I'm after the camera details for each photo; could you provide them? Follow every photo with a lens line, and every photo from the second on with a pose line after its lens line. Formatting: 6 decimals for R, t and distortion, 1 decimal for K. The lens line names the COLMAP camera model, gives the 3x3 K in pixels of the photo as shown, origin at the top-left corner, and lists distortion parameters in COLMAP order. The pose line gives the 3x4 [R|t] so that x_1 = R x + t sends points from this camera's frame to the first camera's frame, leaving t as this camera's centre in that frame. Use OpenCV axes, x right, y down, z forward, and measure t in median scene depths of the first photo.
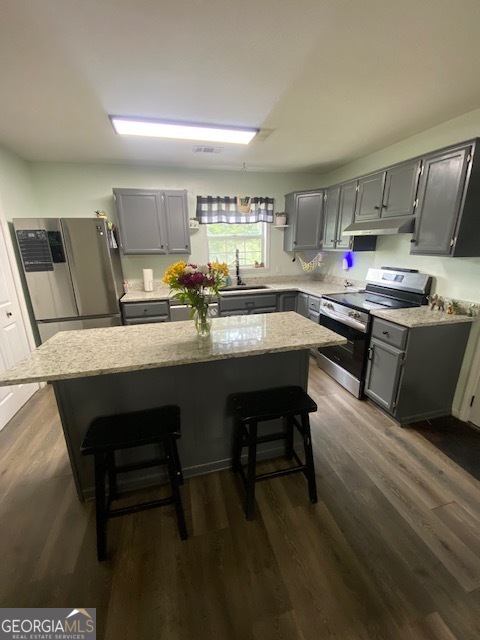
lens RADIAL K [[260.2, 0, 240.0], [0, 260.2, 320.0], [0, 0, 1]] dist [0.023266, -0.024079]
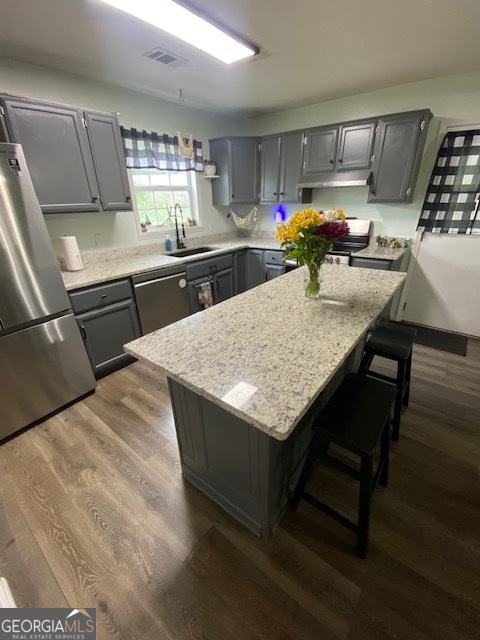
lens RADIAL K [[260.2, 0, 240.0], [0, 260.2, 320.0], [0, 0, 1]] dist [0.023266, -0.024079]
pose [[0.794045, -0.255447, 0.551580, -0.423379], [0.179794, 0.965511, 0.188317, -0.038507], [-0.580661, -0.050361, 0.812586, 0.203737]]
